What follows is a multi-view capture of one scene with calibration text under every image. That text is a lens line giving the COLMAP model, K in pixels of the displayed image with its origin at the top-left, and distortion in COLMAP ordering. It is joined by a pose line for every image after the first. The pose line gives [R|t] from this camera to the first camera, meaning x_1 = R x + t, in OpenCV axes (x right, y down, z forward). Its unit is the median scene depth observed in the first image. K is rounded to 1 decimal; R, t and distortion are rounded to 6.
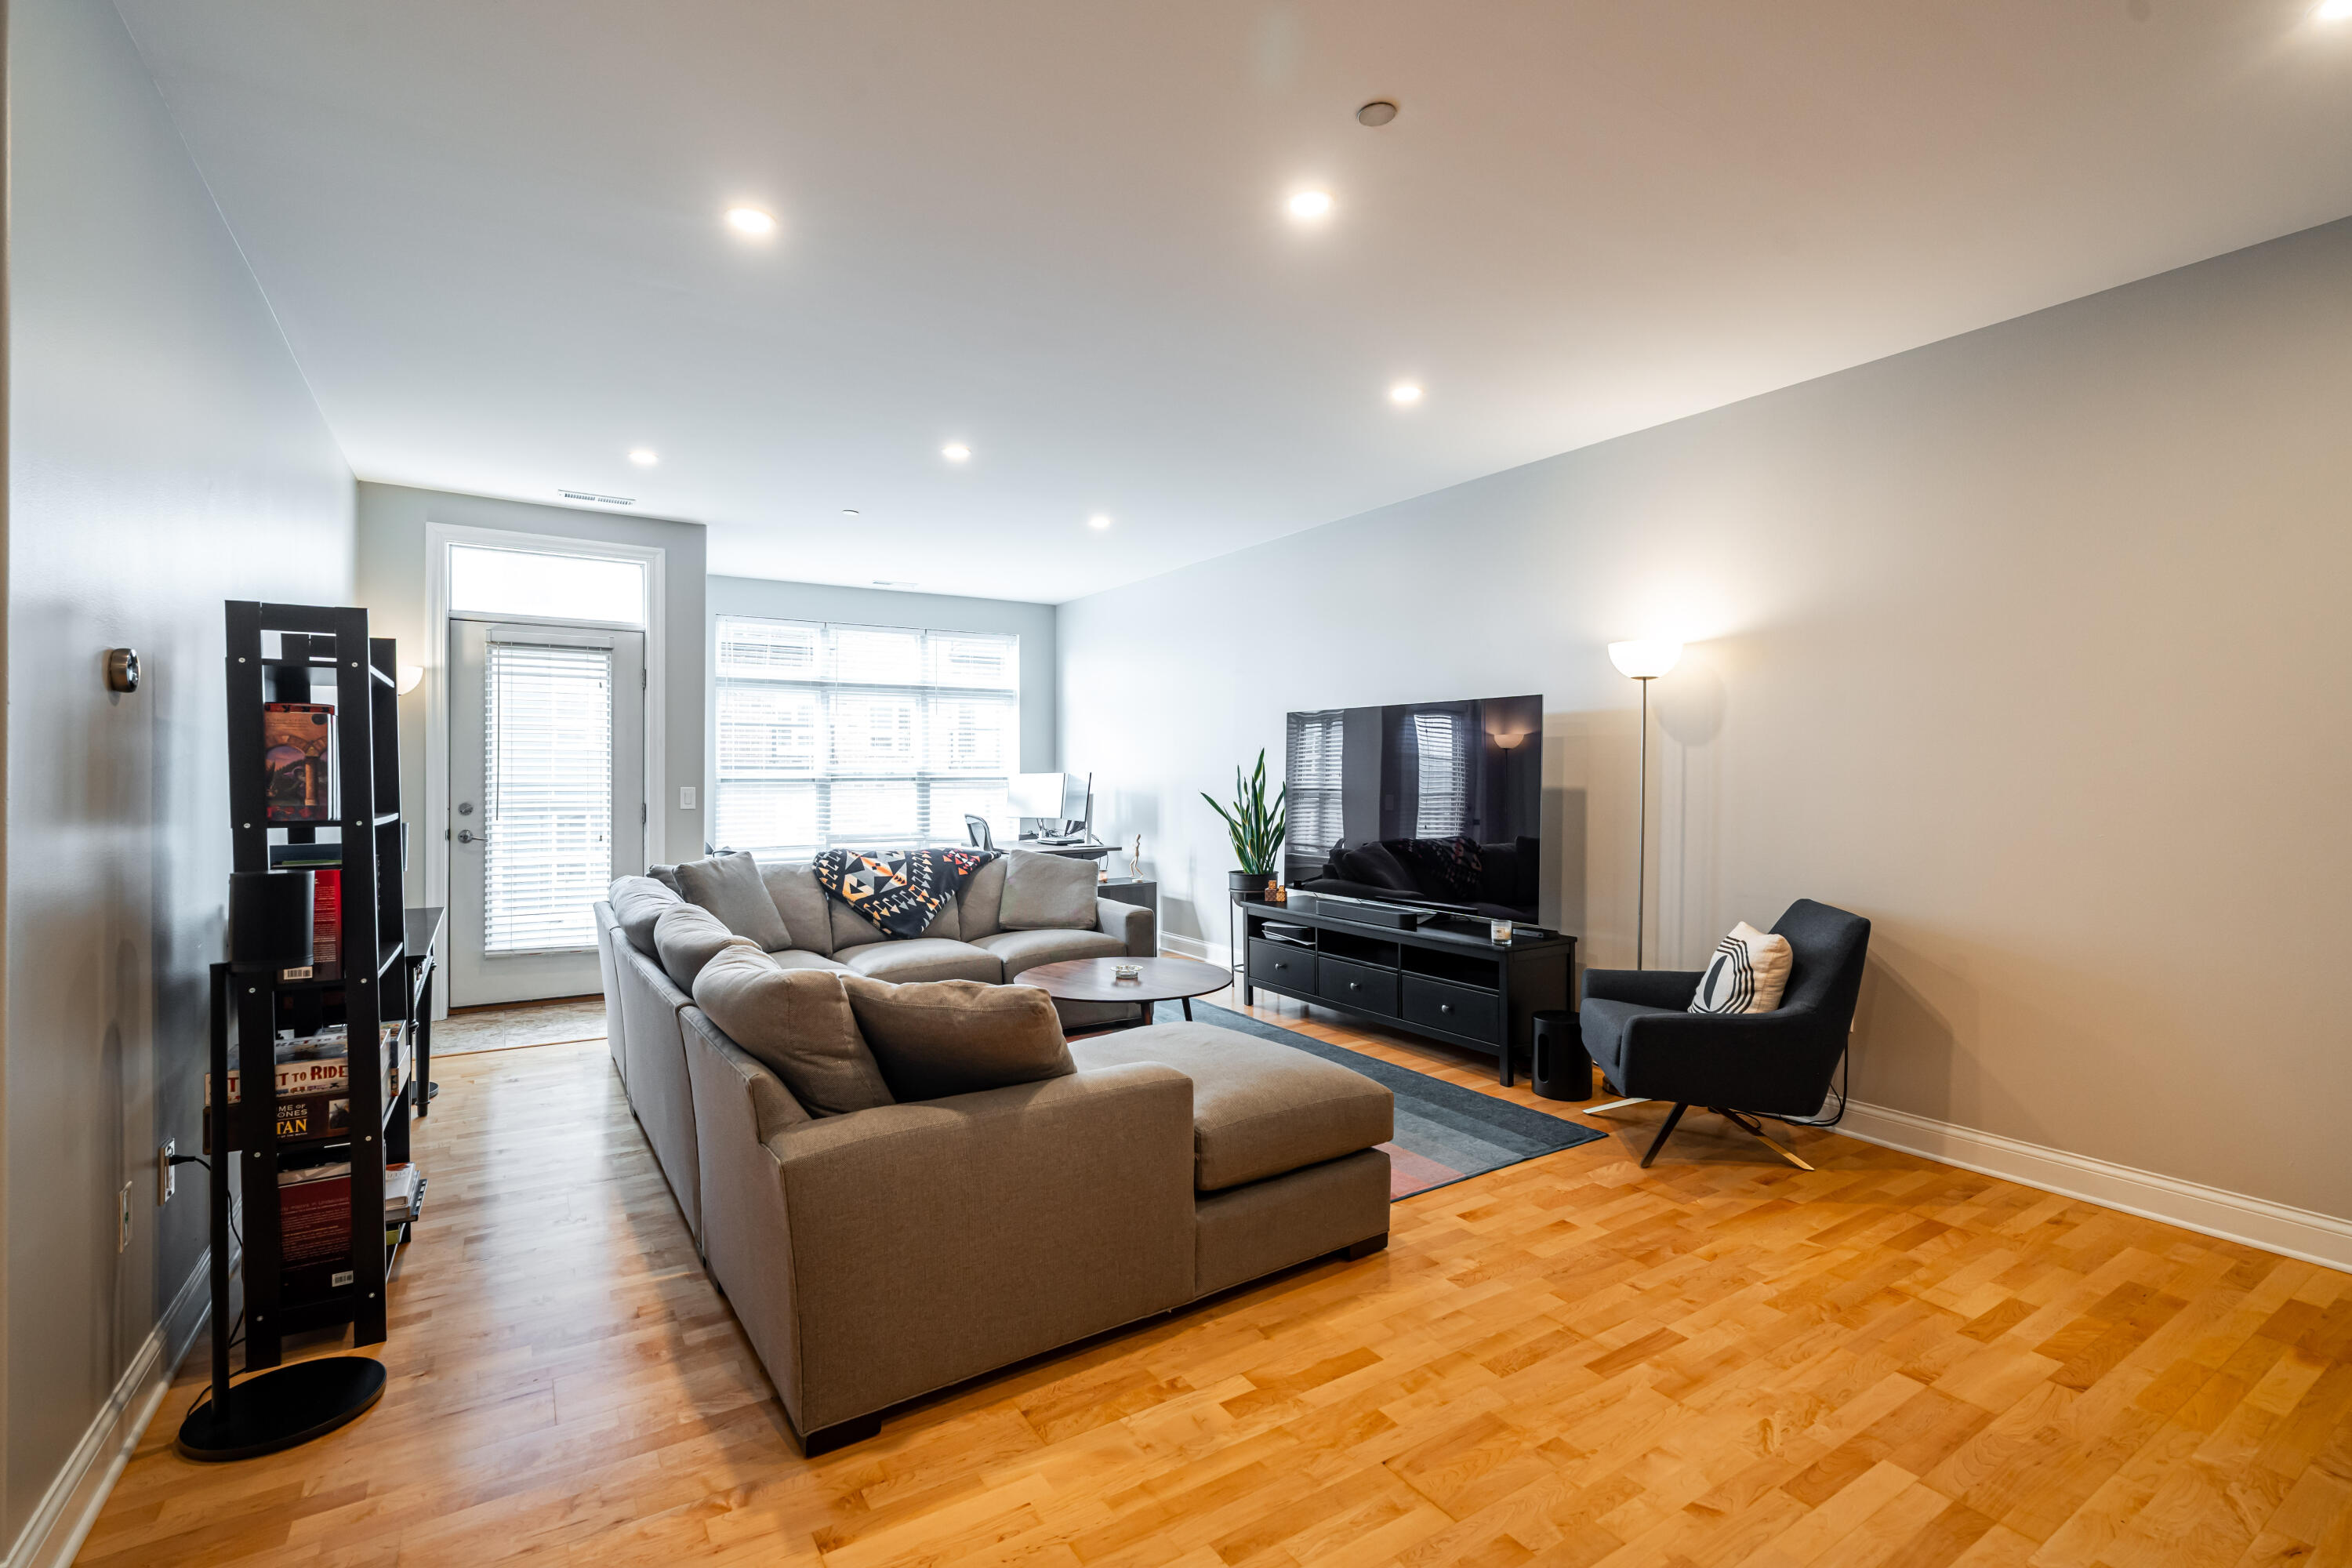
lens RADIAL K [[1072.5, 0, 1136.8], [0, 1072.5, 784.0], [0, 0, 1]] dist [-0.002150, 0.001087]
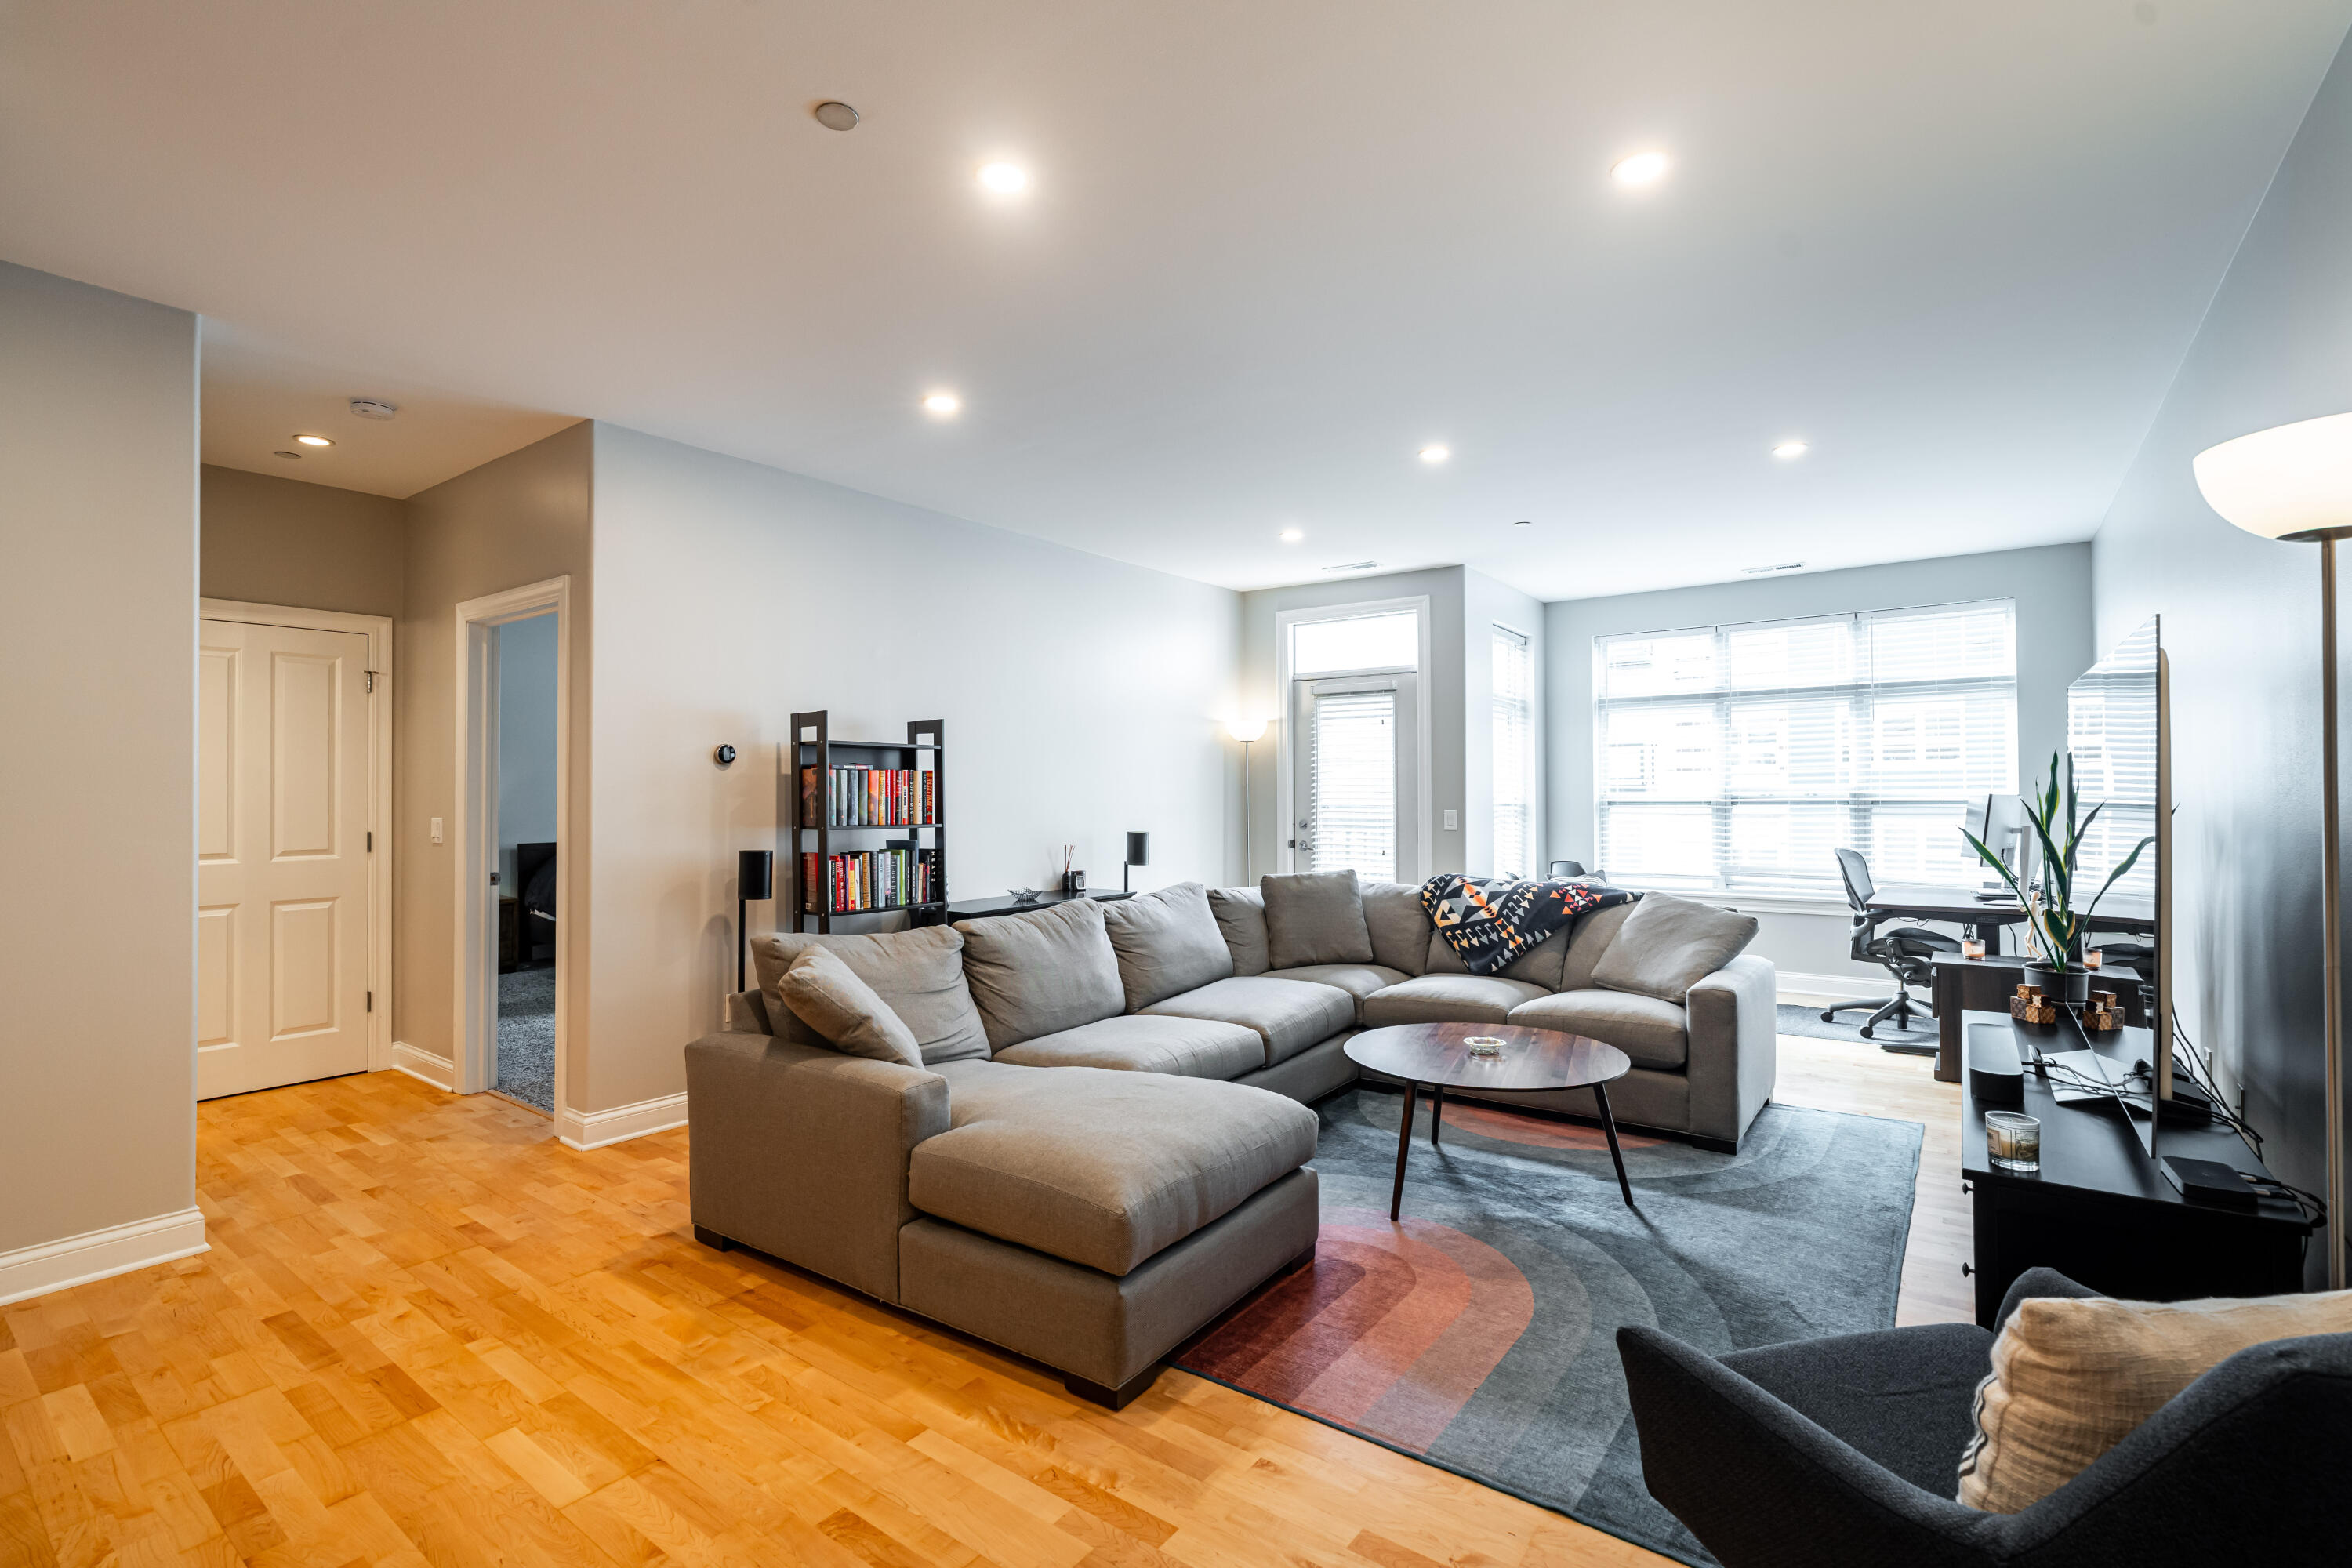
lens RADIAL K [[1024.4, 0, 1165.3], [0, 1024.4, 789.2], [0, 0, 1]] dist [0.000366, 0.000209]
pose [[0.374043, -0.007184, -0.927383, 0.576607], [-0.005620, 0.999934, -0.010013, -0.007898], [0.927394, 0.008958, 0.373978, 0.459767]]
